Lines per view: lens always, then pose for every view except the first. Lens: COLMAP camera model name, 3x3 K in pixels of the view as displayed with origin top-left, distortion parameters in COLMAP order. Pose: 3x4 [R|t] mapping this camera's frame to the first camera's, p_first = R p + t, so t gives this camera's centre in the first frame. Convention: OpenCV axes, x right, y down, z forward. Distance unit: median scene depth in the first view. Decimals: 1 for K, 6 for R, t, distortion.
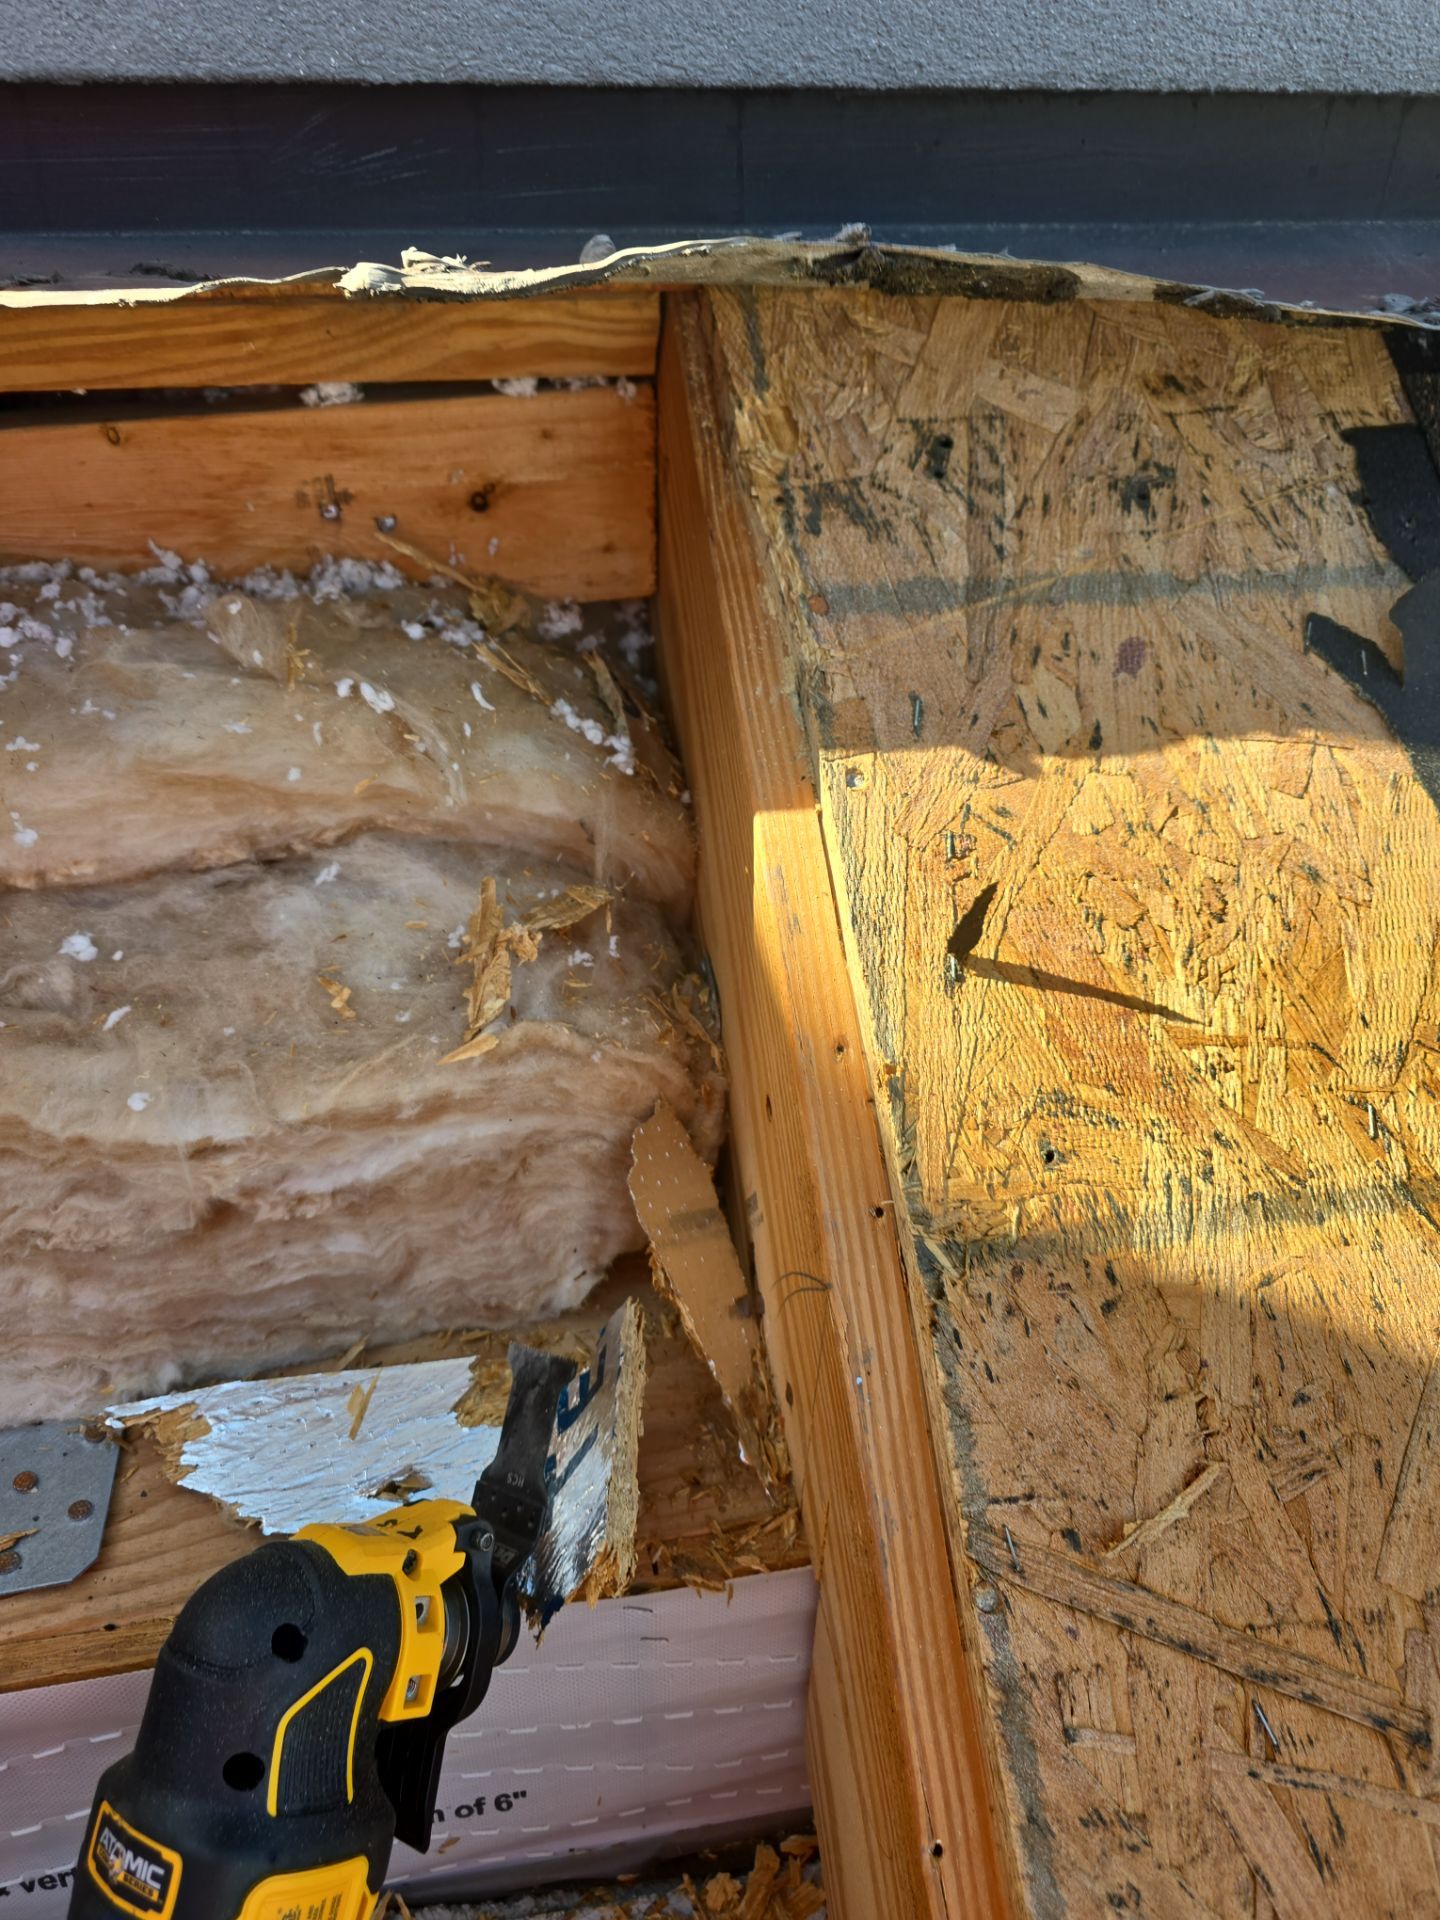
lens RADIAL K [[1434.0, 0, 716.2], [0, 1434.0, 939.1], [0, 0, 1]] dist [0.089437, -0.062705]
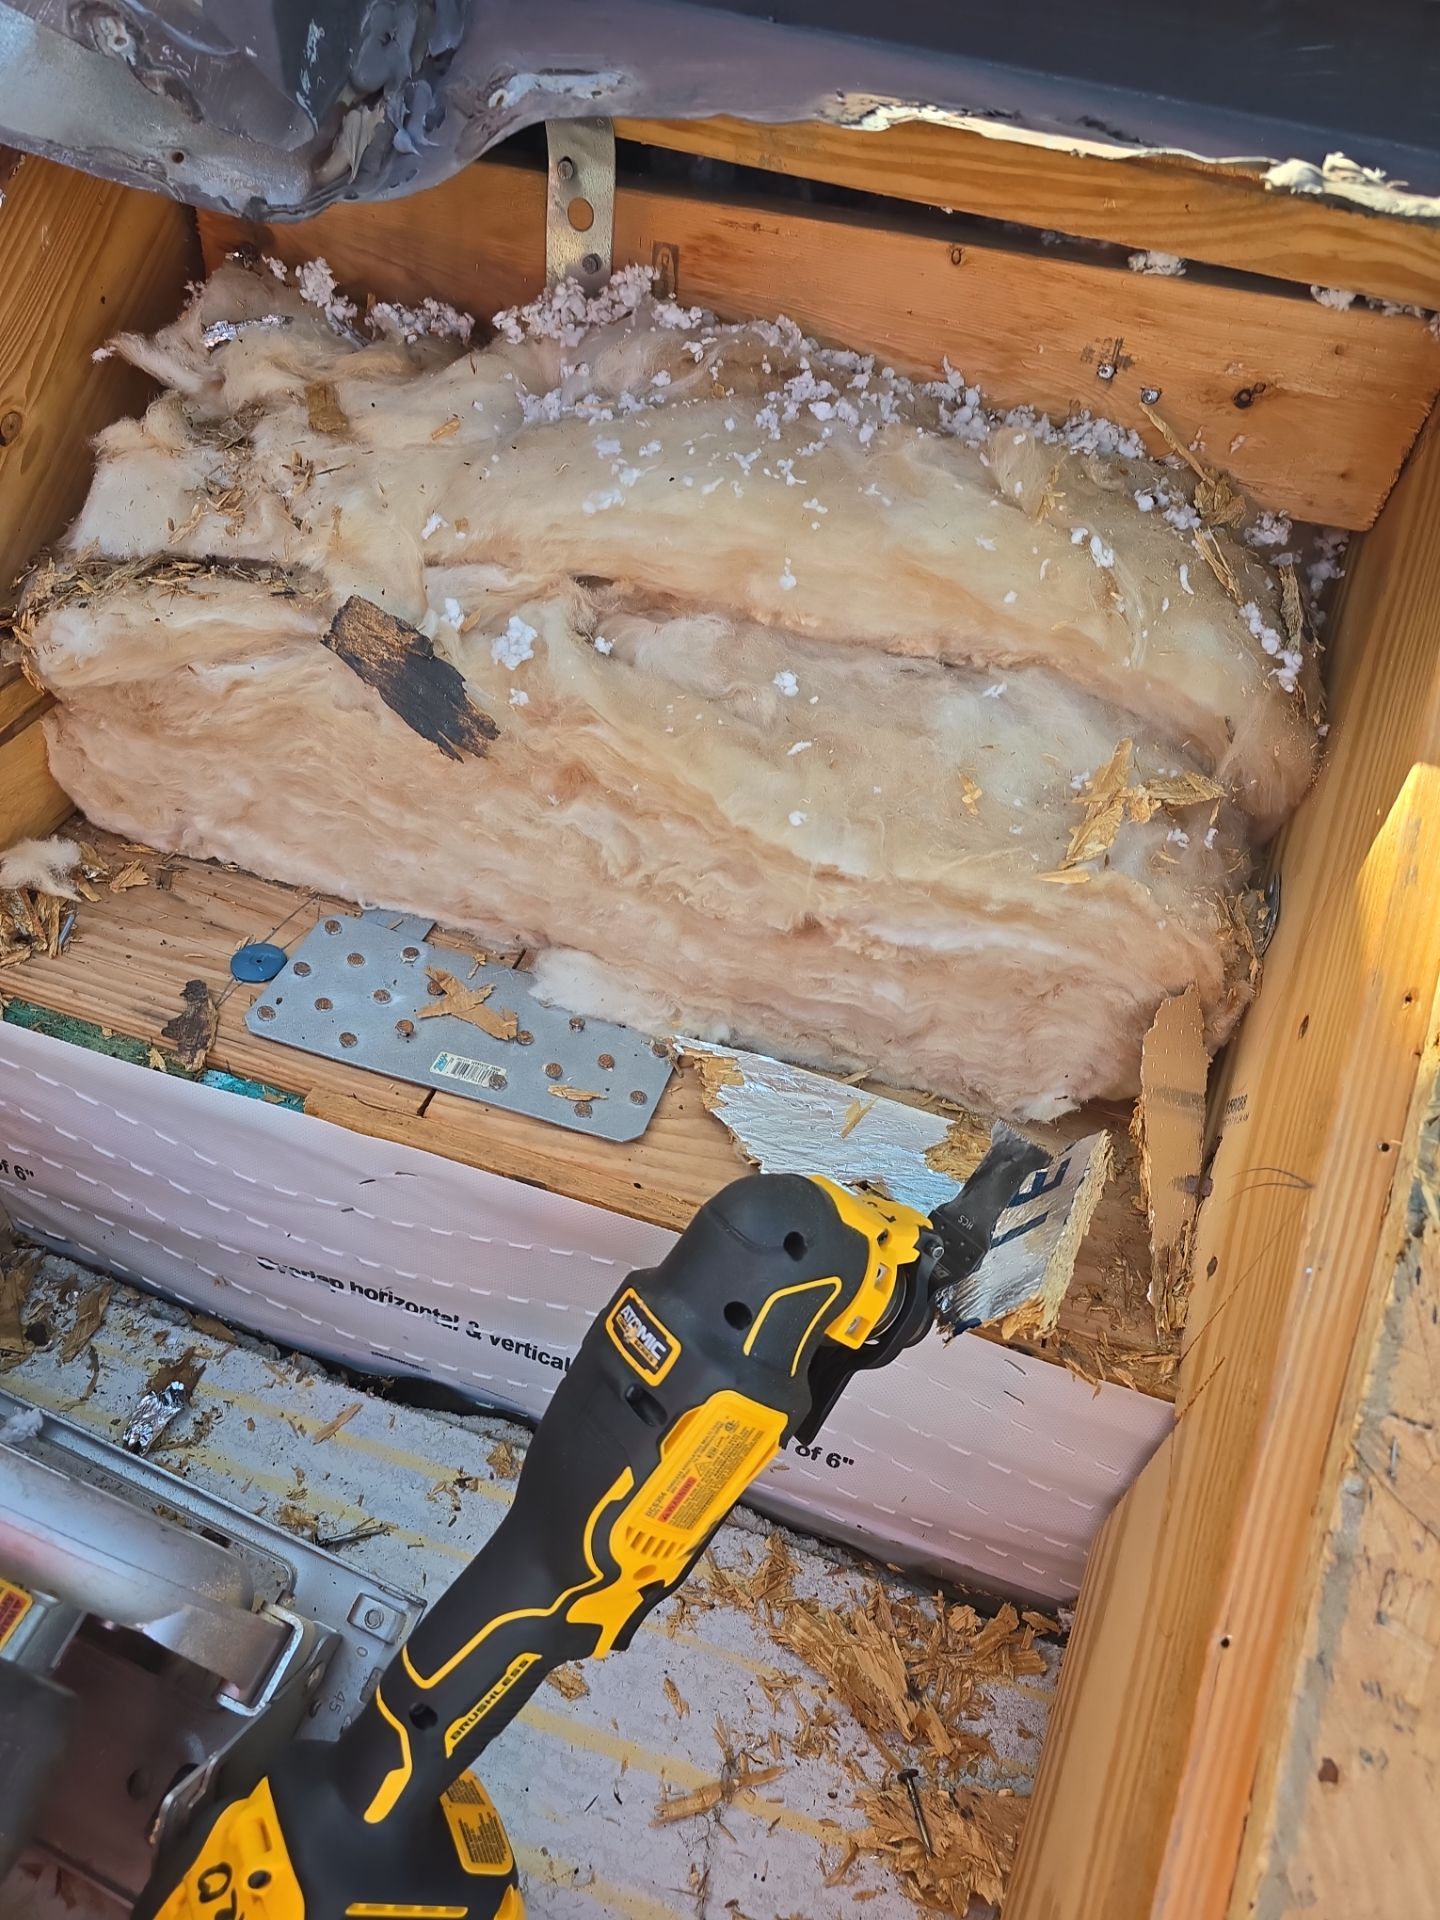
lens RADIAL K [[1380.0, 0, 725.6], [0, 1380.0, 969.4], [0, 0, 1]] dist [0.102334, -0.078389]
pose [[0.889102, 0.380581, -0.254274, -0.094091], [-0.349459, 0.923211, 0.159874, 0.058500], [0.295594, -0.053286, 0.953826, -0.135526]]
